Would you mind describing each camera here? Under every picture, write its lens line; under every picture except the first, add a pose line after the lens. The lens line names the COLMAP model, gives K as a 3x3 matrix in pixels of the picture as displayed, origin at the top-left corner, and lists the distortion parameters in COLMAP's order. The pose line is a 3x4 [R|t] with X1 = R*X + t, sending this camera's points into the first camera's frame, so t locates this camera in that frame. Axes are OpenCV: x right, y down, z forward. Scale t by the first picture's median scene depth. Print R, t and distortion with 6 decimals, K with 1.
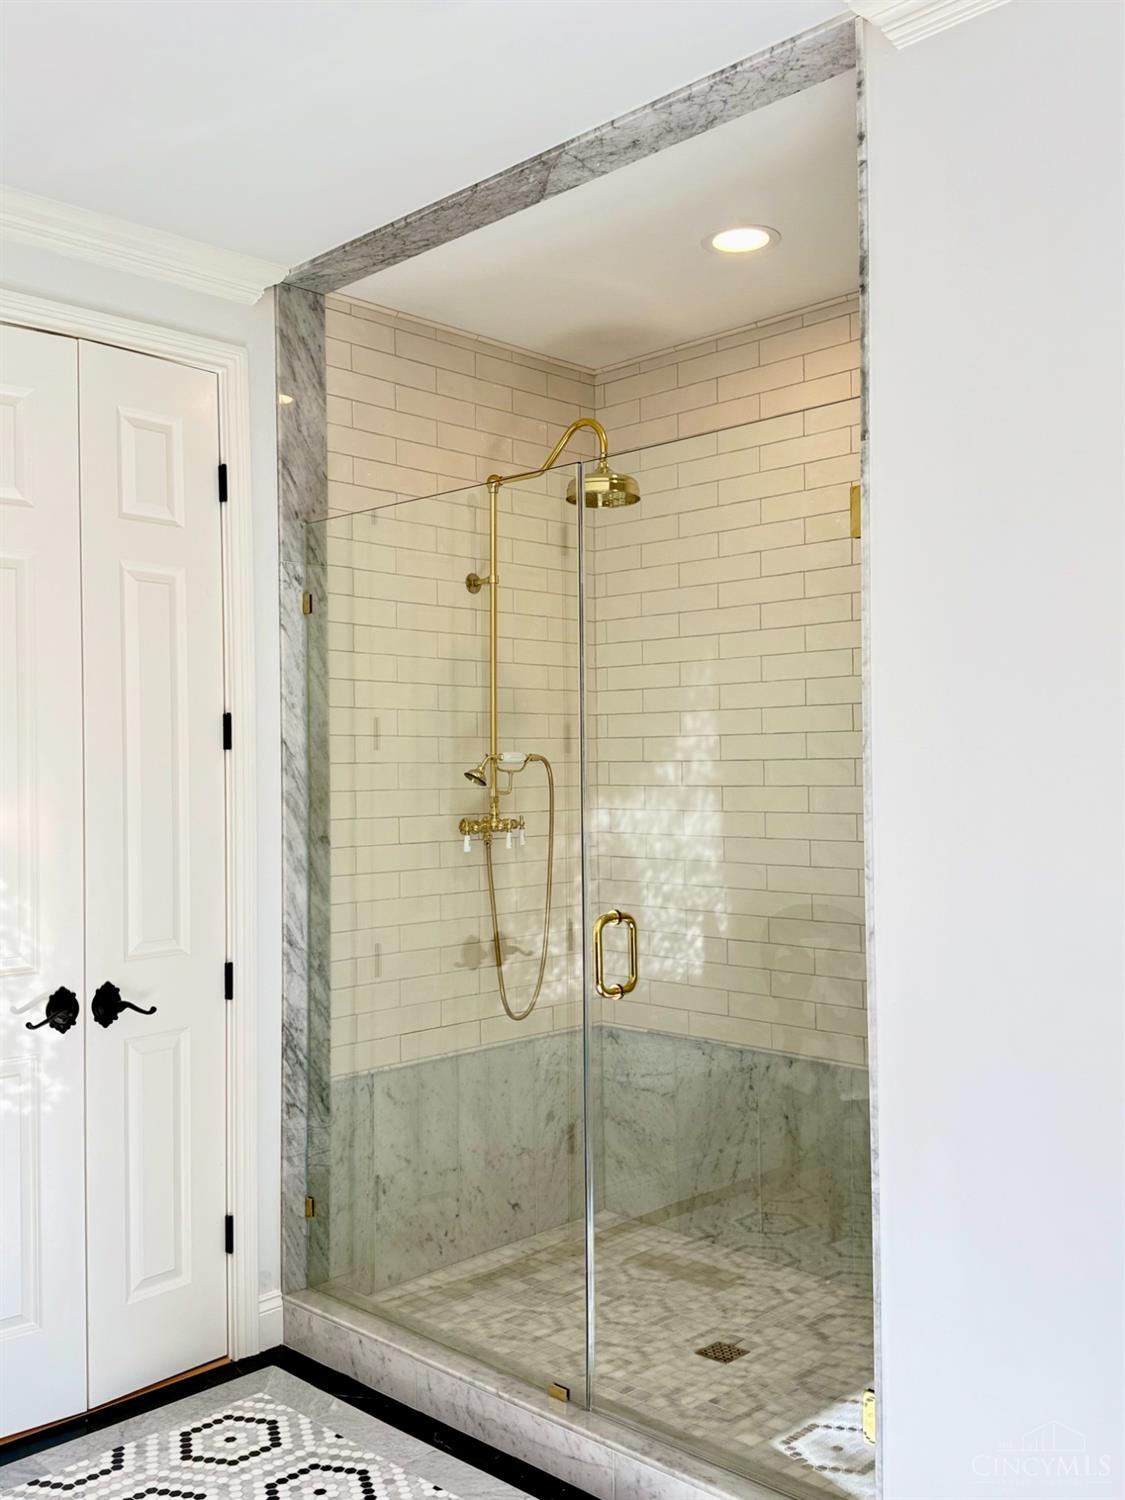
lens RADIAL K [[1354.5, 0, 560.9], [0, 1354.5, 749.7], [0, 0, 1]] dist [0.010888, 0.000610]
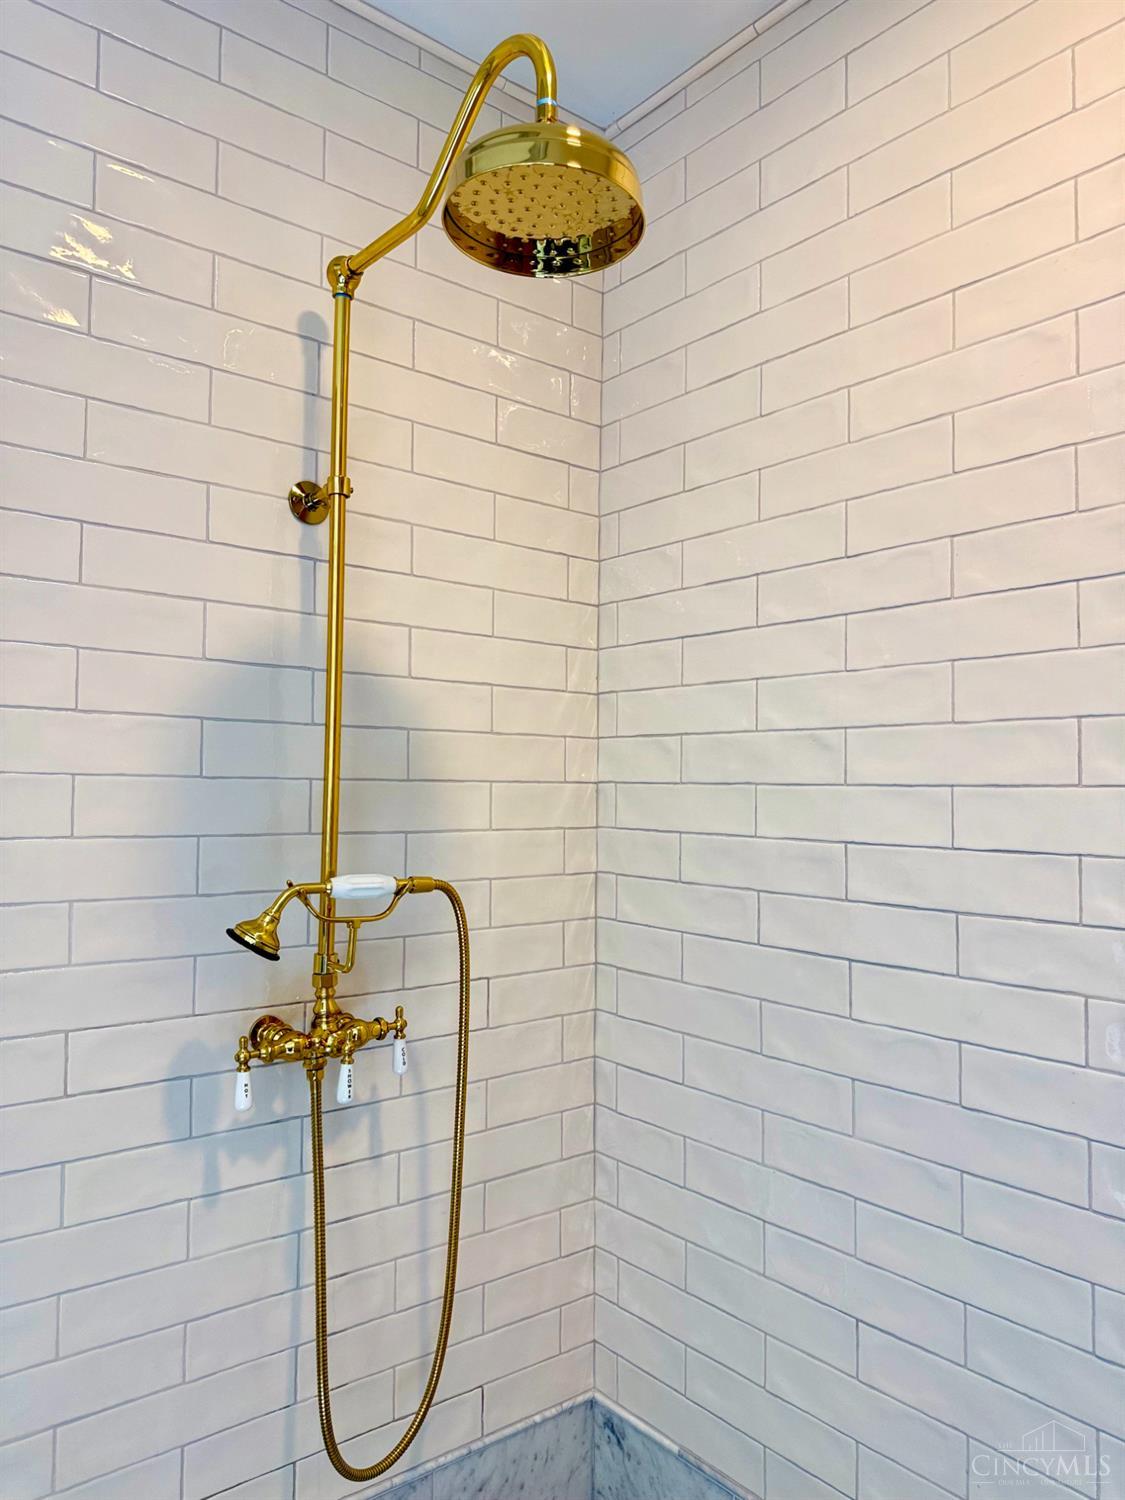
lens RADIAL K [[1072.3, 0, 566.5], [0, 1072.3, 750.3], [0, 0, 1]] dist [0.007523, -0.002920]
pose [[0.992822, 0.015629, -0.118572, 0.069187], [-0.018023, 0.999654, -0.019151, -0.032764], [0.118232, 0.021151, 0.992761, 0.648339]]
